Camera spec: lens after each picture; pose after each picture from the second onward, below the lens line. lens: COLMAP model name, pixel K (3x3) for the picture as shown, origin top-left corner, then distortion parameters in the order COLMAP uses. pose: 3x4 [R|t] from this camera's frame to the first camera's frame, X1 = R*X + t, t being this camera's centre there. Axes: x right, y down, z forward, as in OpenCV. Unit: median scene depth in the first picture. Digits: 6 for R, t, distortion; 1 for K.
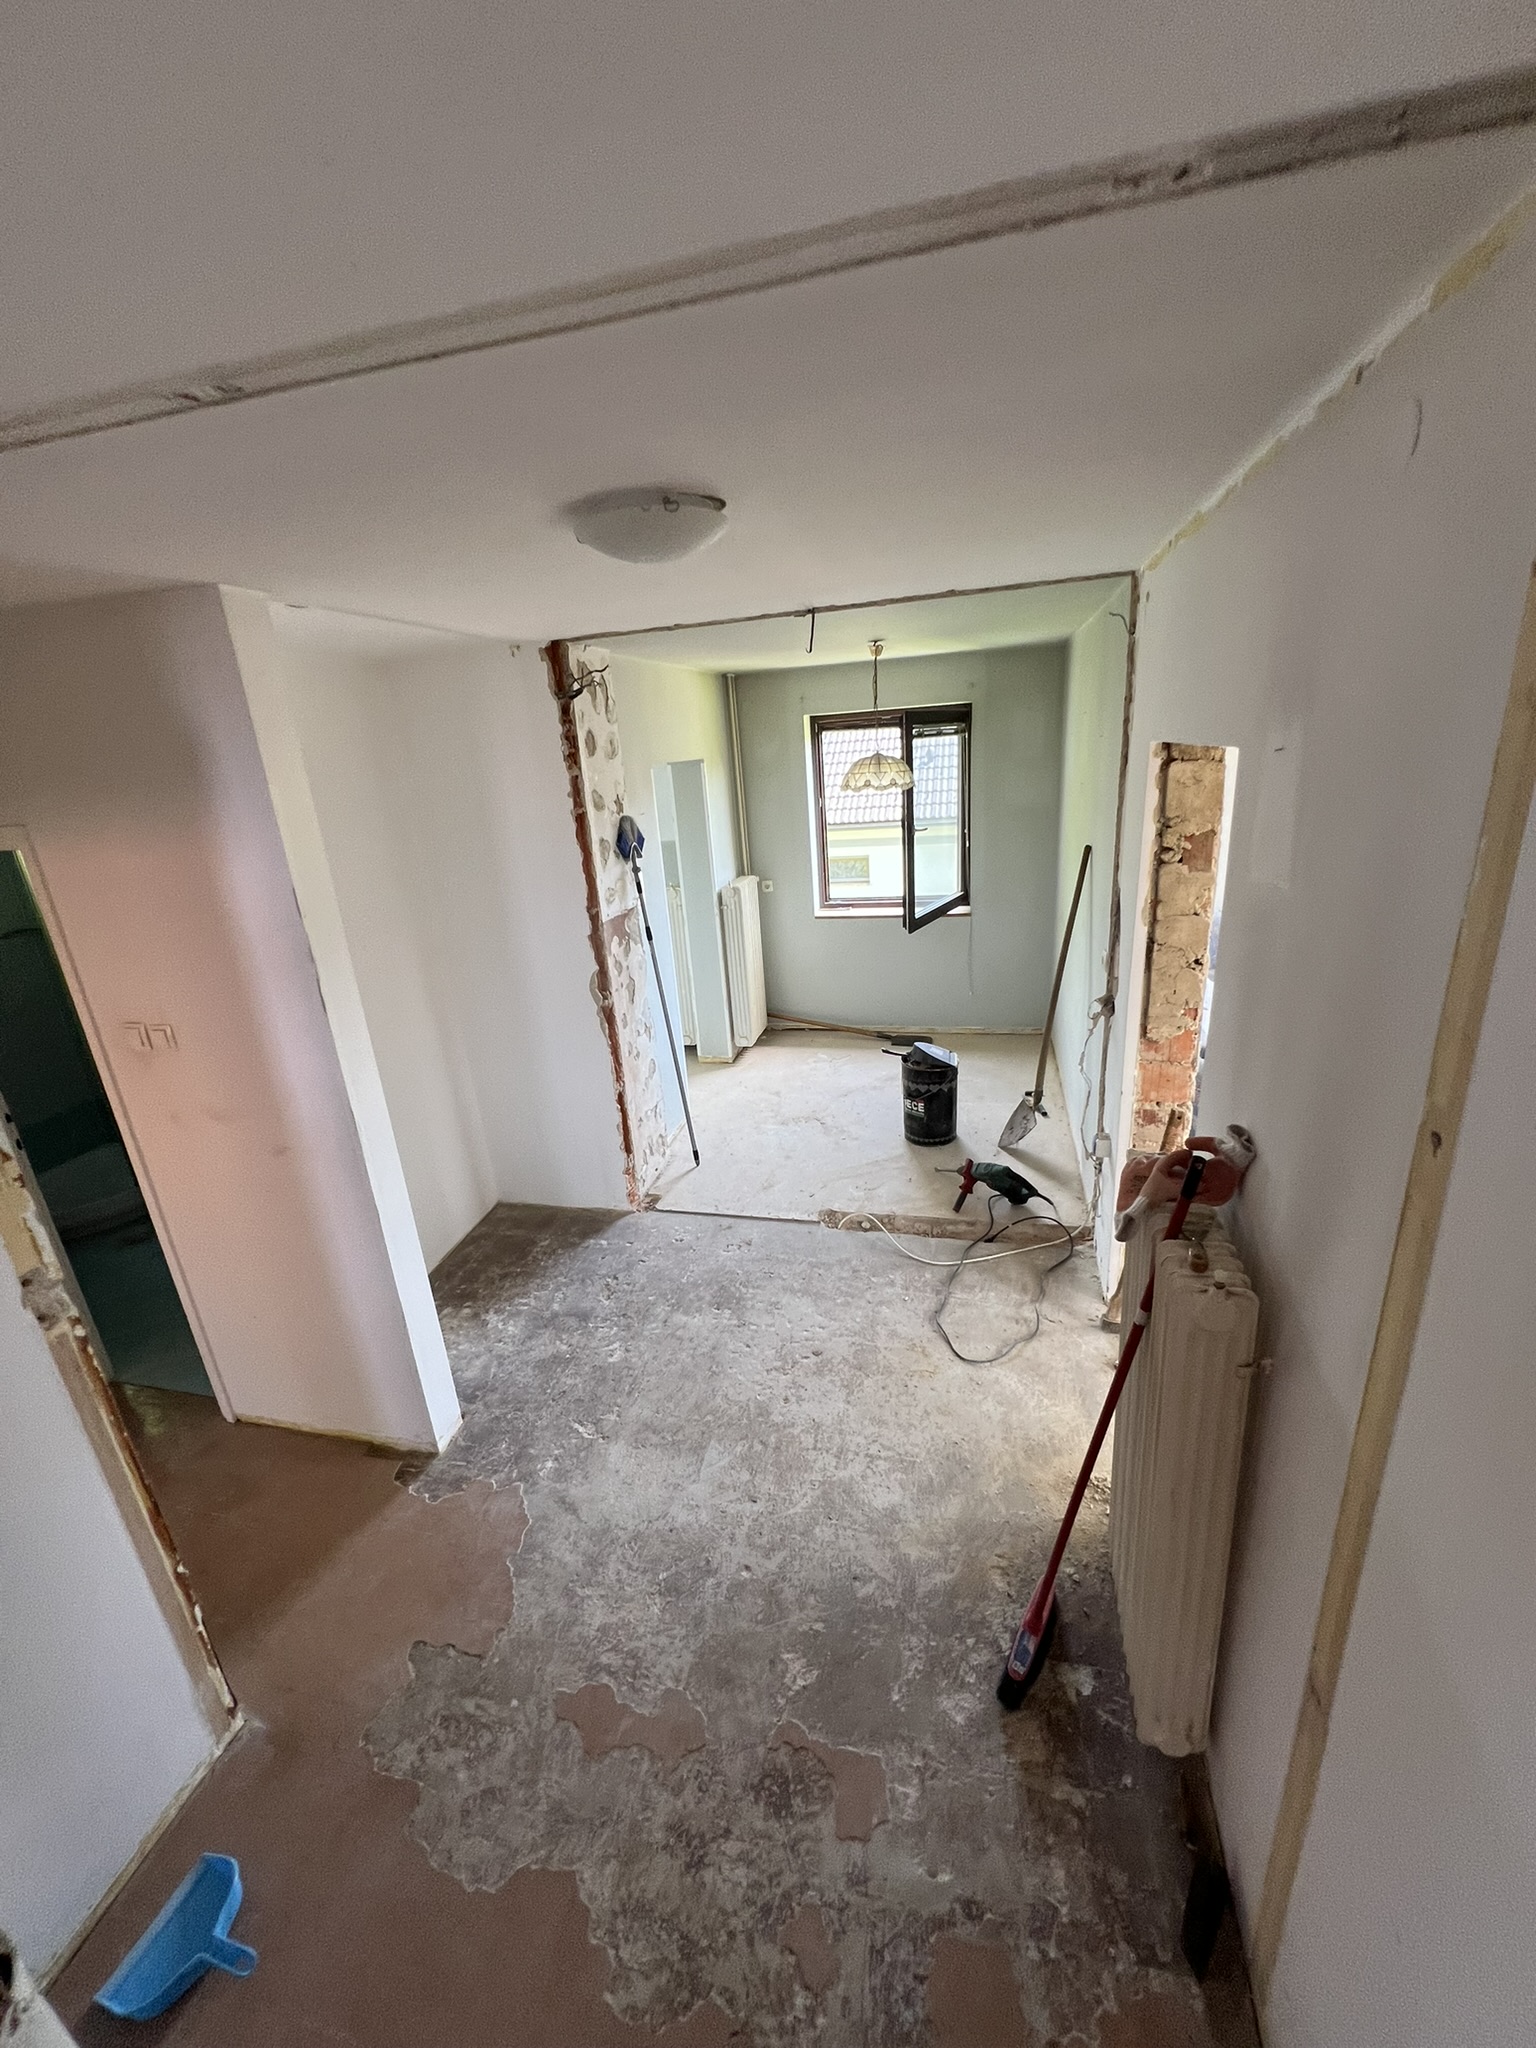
lens RADIAL K [[825.1, 0, 772.6], [0, 825.1, 1028.7], [0, 0, 1]] dist [-0.008447, -0.000192]
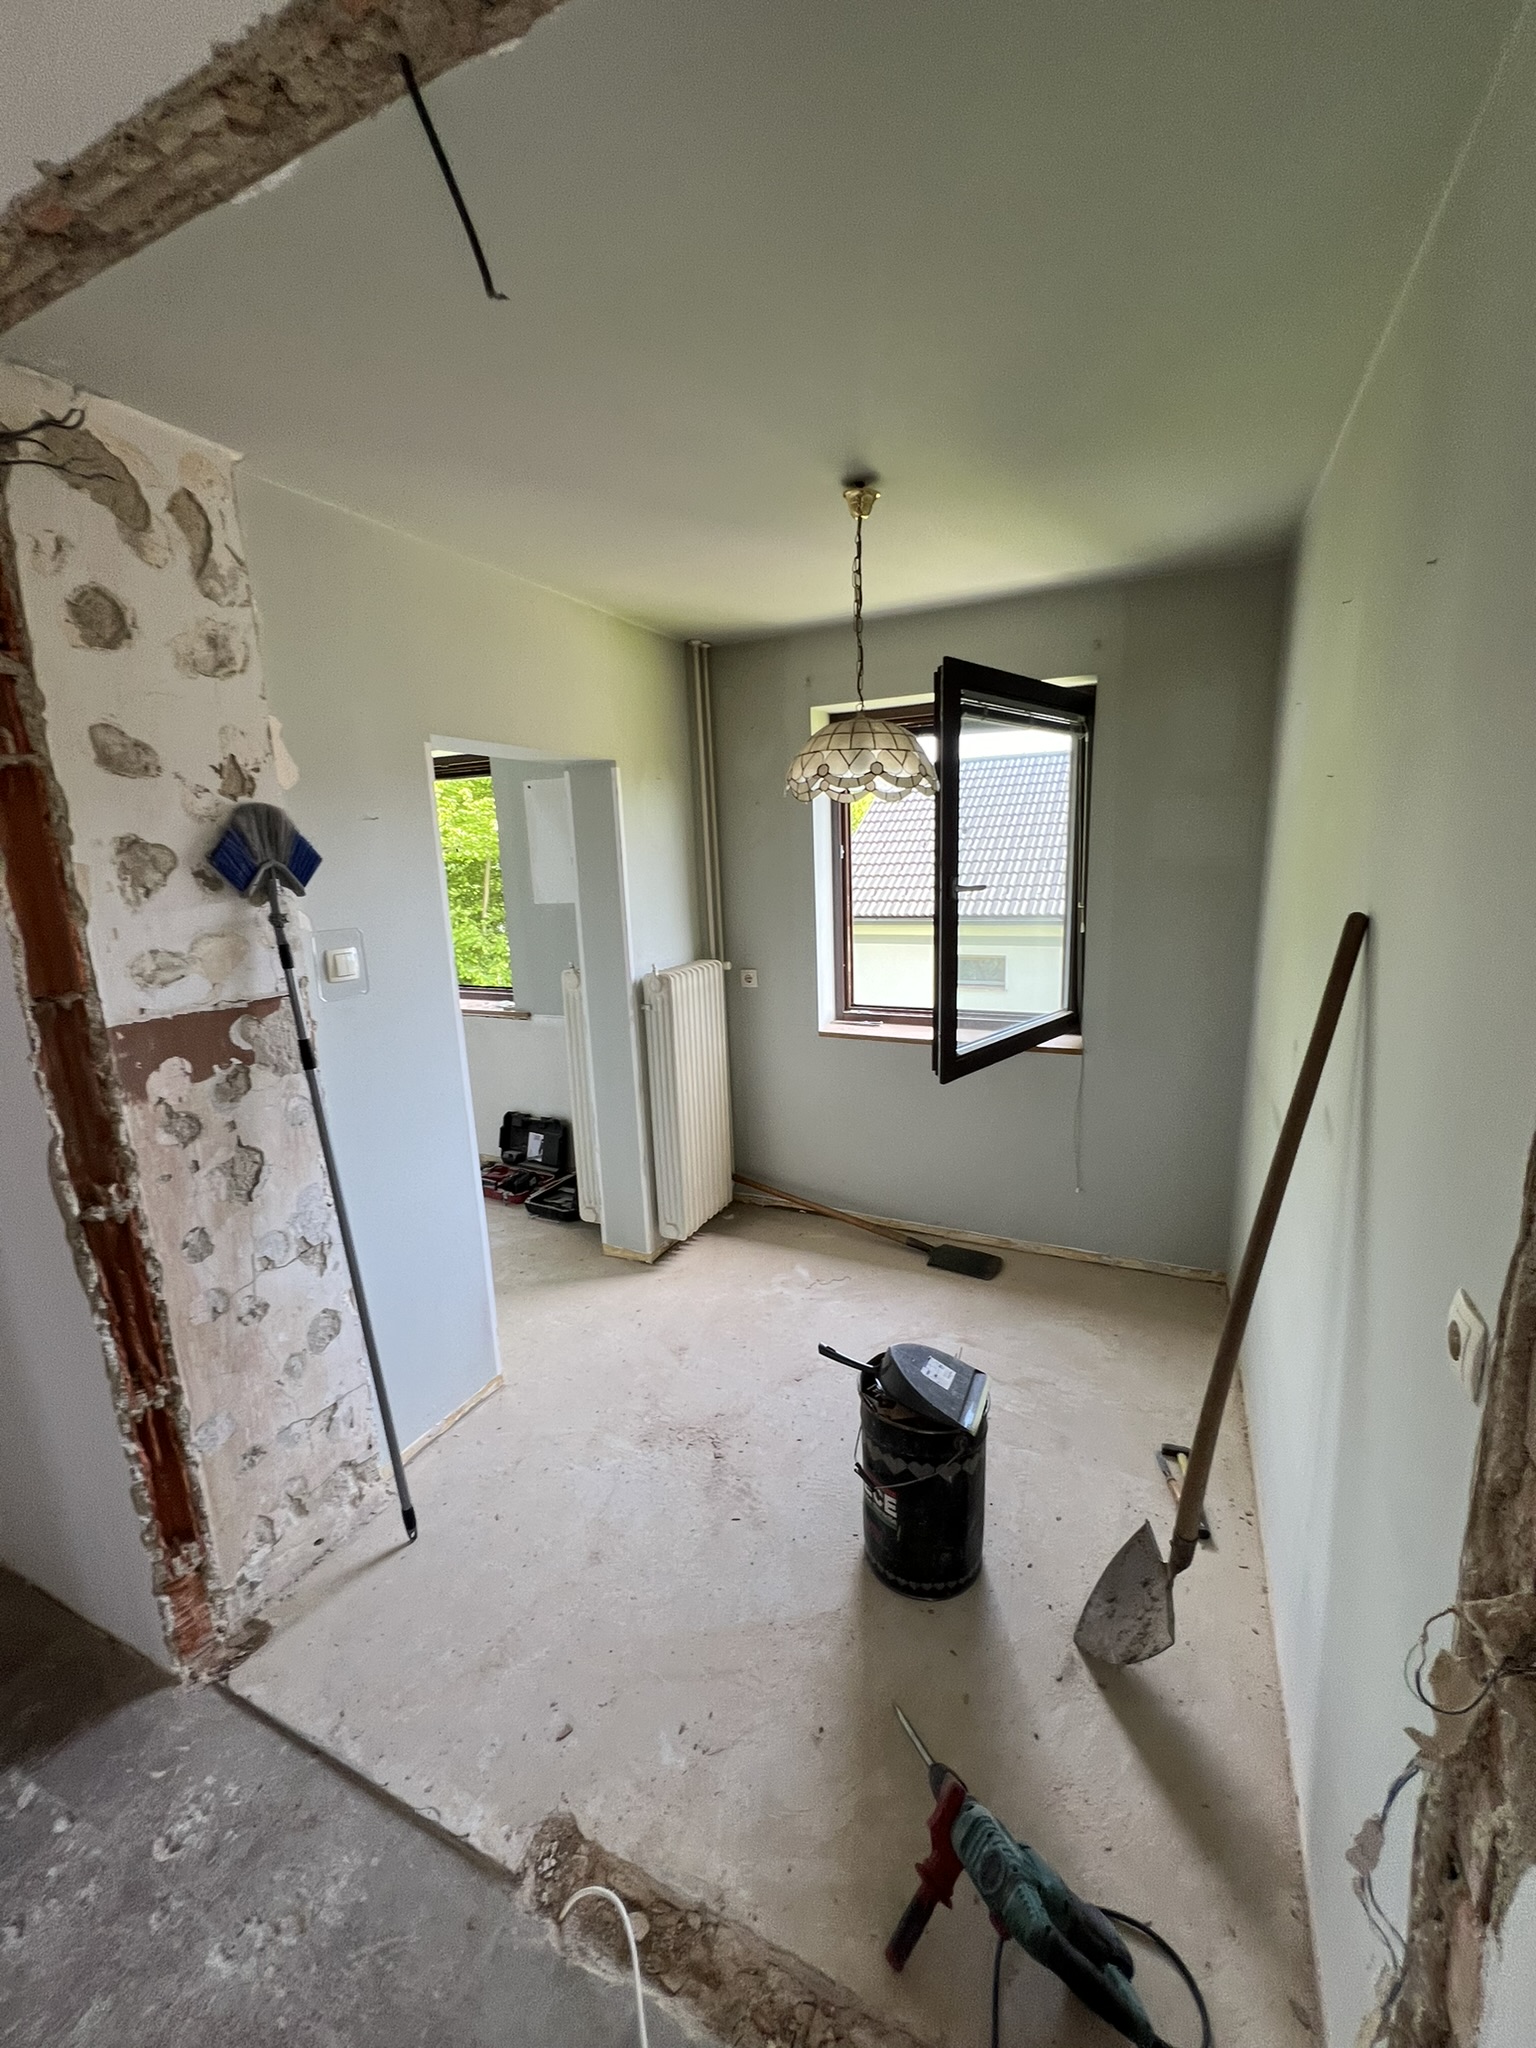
lens RADIAL K [[825.1, 0, 765.4], [0, 825.1, 1025.1], [0, 0, 1]] dist [-0.008447, -0.000192]
pose [[0.977809, 0.074294, -0.195884, 0.158284], [-0.096785, 0.989444, -0.107854, -0.085773], [0.185803, 0.124419, 0.974678, 0.473469]]
